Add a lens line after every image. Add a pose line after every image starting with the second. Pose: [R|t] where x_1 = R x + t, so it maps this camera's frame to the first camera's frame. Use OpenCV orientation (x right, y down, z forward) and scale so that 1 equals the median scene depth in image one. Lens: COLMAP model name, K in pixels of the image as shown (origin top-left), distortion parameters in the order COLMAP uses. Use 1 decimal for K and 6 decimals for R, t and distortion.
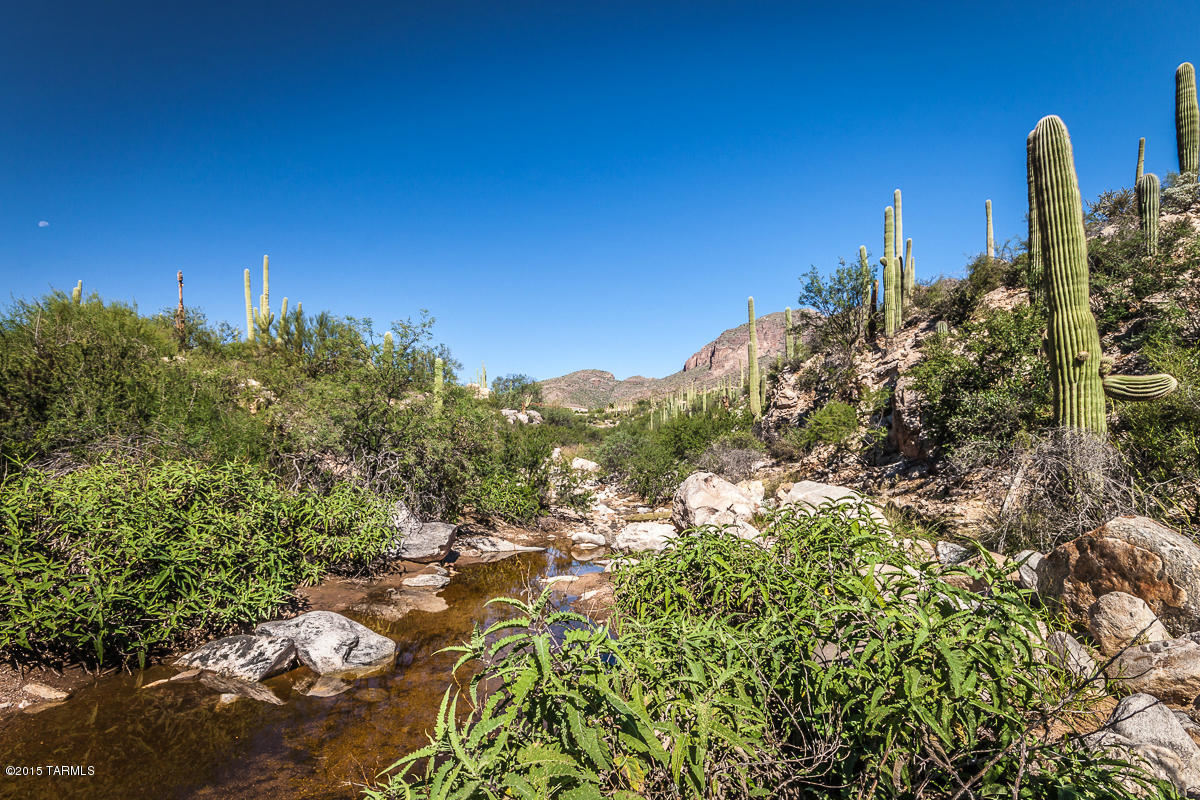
lens RADIAL K [[632.2, 0, 600.0], [0, 632.2, 400.0], [0, 0, 1]] dist [-0.000920, -0.000923]
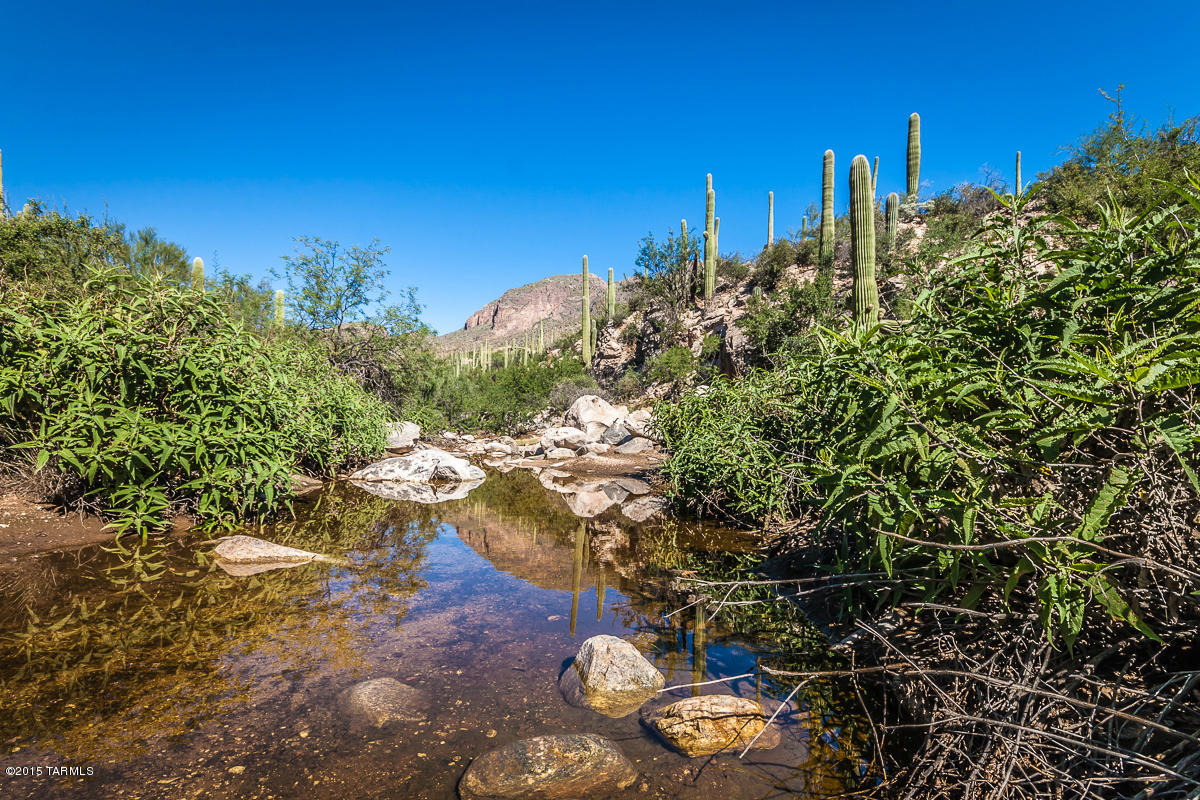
lens RADIAL K [[665.1, 0, 600.0], [0, 665.1, 400.0], [0, 0, 1]] dist [-0.002391, 0.000021]
pose [[0.939952, 0.018768, 0.340791, -0.195086], [-0.037777, 0.998073, 0.049230, 0.045642], [-0.339210, -0.059148, 0.938849, -0.162822]]
